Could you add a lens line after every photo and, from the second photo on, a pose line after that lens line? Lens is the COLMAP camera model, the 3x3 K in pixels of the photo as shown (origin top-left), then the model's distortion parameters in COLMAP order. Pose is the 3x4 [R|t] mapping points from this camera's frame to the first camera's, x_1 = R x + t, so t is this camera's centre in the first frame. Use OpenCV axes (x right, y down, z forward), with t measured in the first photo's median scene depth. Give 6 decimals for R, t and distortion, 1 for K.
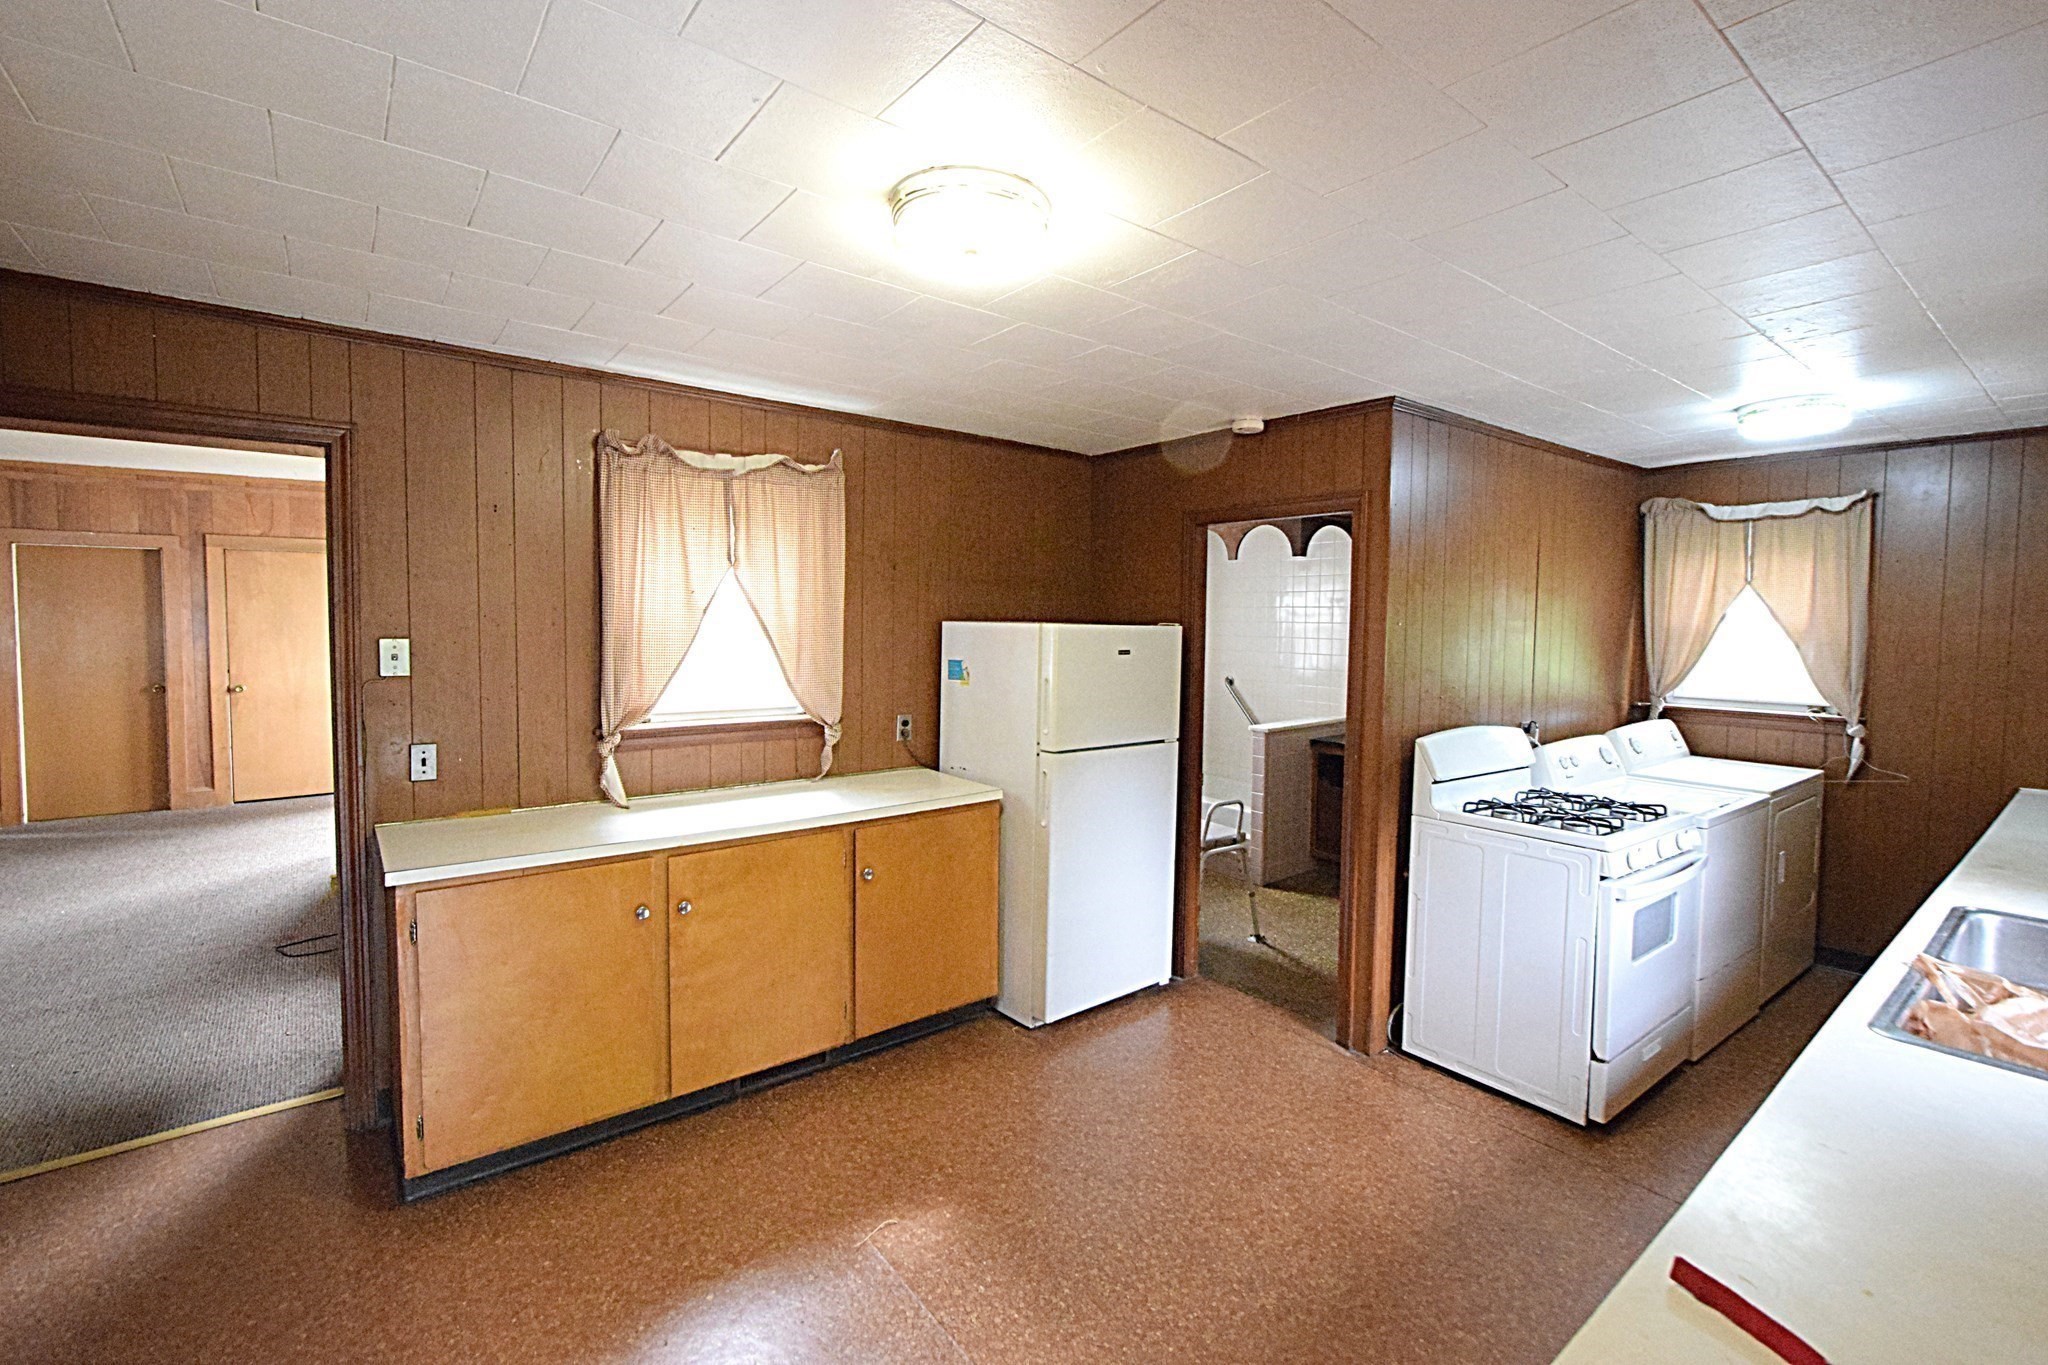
lens RADIAL K [[890.8, 0, 1026.0], [0, 890.8, 661.2], [0, 0, 1]] dist [-0.016086, 0.000275]
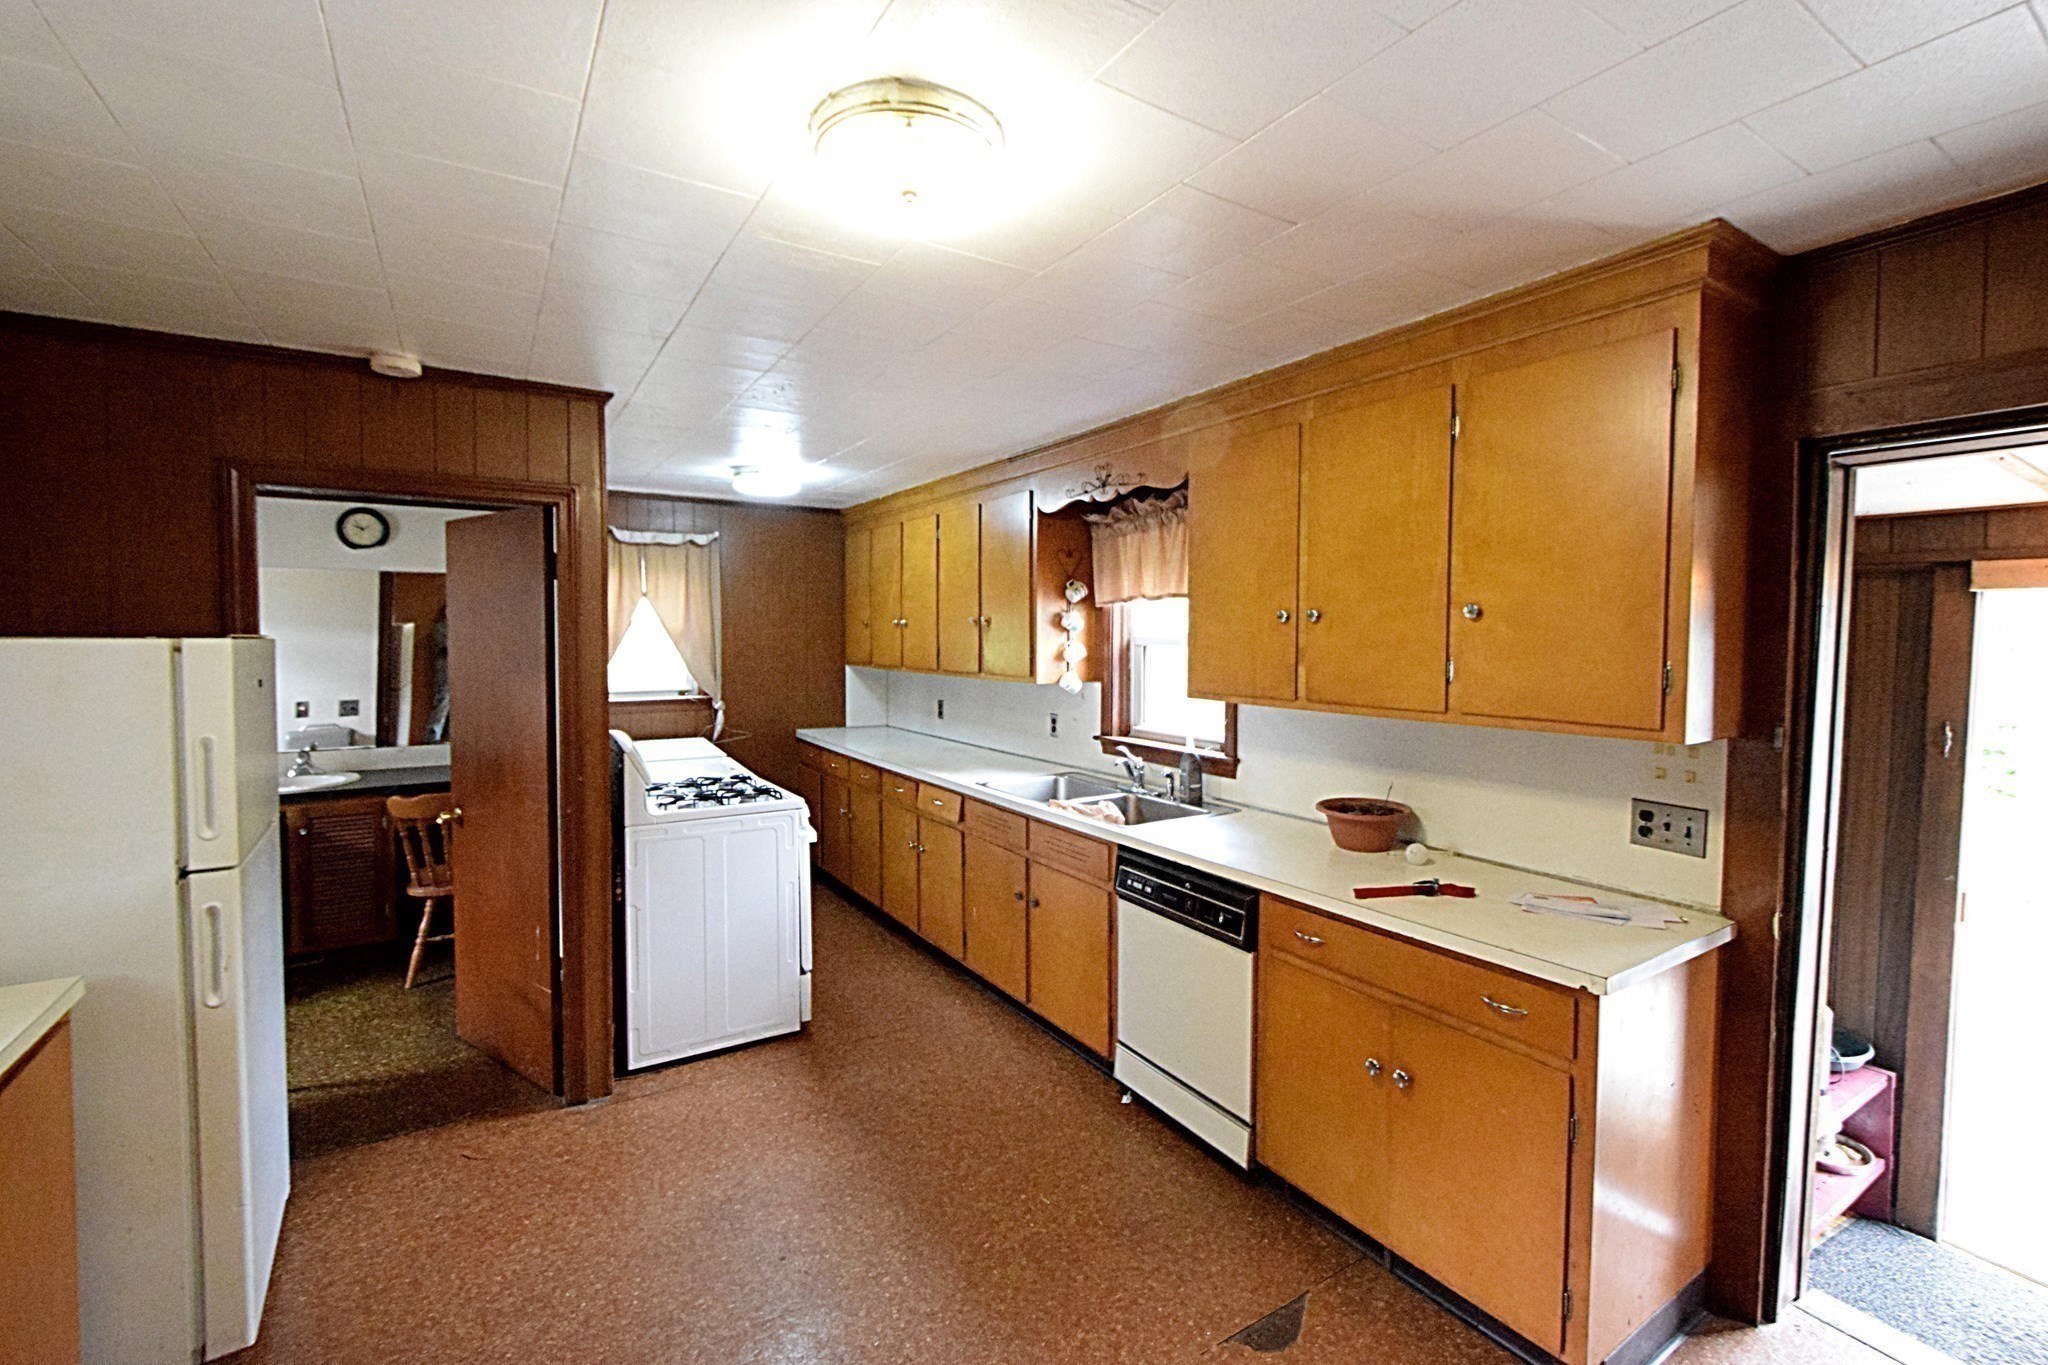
lens RADIAL K [[890.8, 0, 1026.0], [0, 890.8, 661.2], [0, 0, 1]] dist [-0.016086, 0.000275]
pose [[0.085980, -0.044899, 0.995285, -0.388734], [0.050244, 0.997908, 0.040677, -0.021248], [-0.995029, 0.046510, 0.088056, 0.371236]]
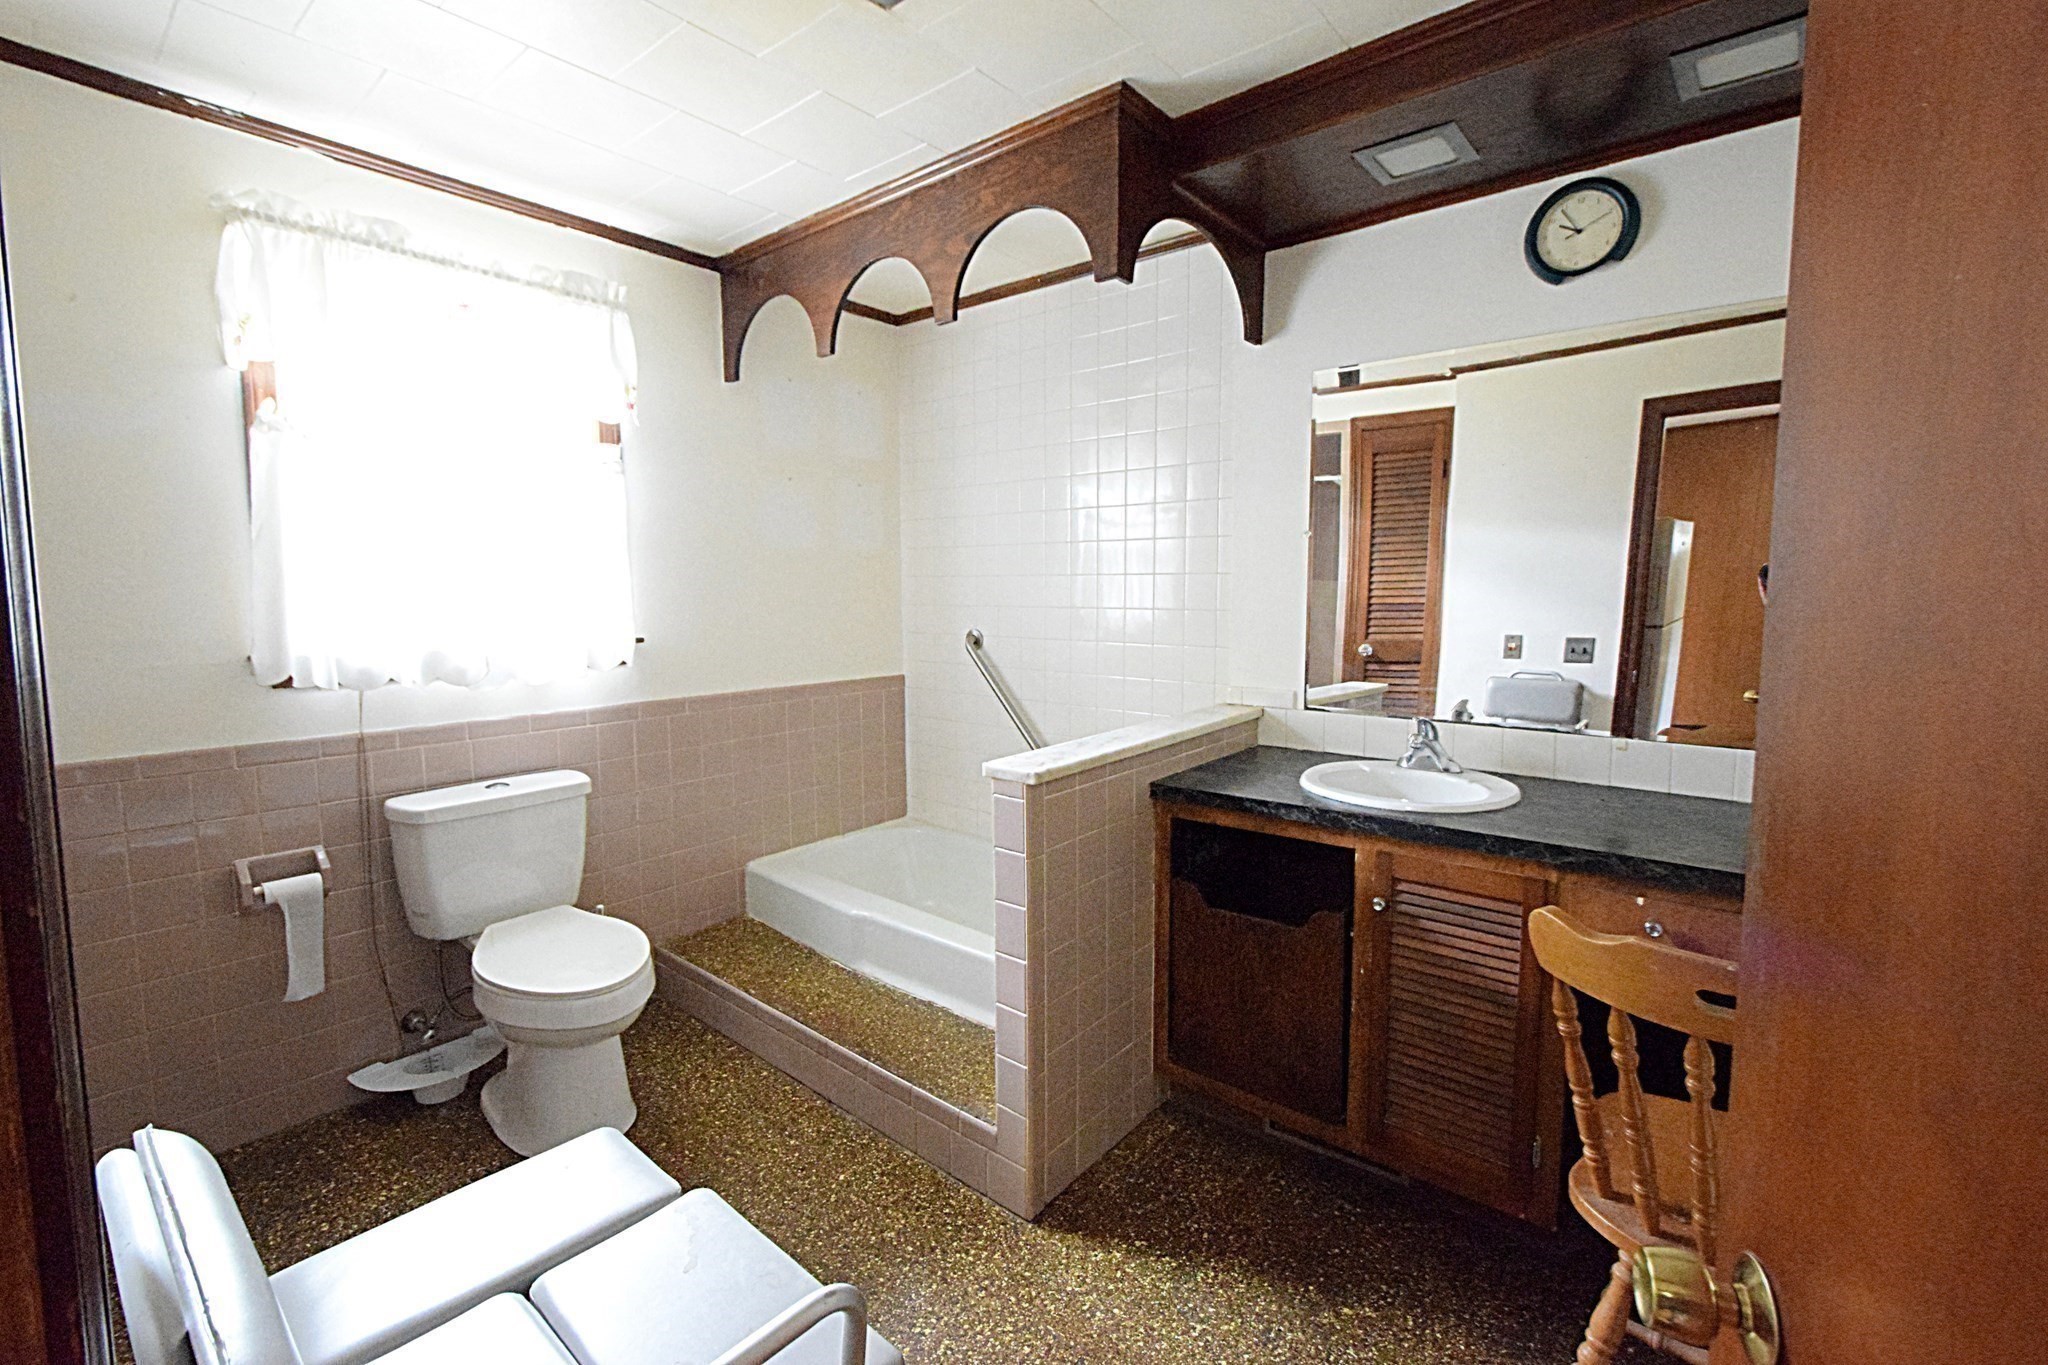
lens RADIAL K [[890.8, 0, 1026.0], [0, 890.8, 661.2], [0, 0, 1]] dist [-0.016086, 0.000275]
pose [[0.978599, -0.029259, 0.203685, 0.265416], [0.022821, 0.999165, 0.033886, 0.030415], [-0.204506, -0.028512, 0.978450, 0.886654]]
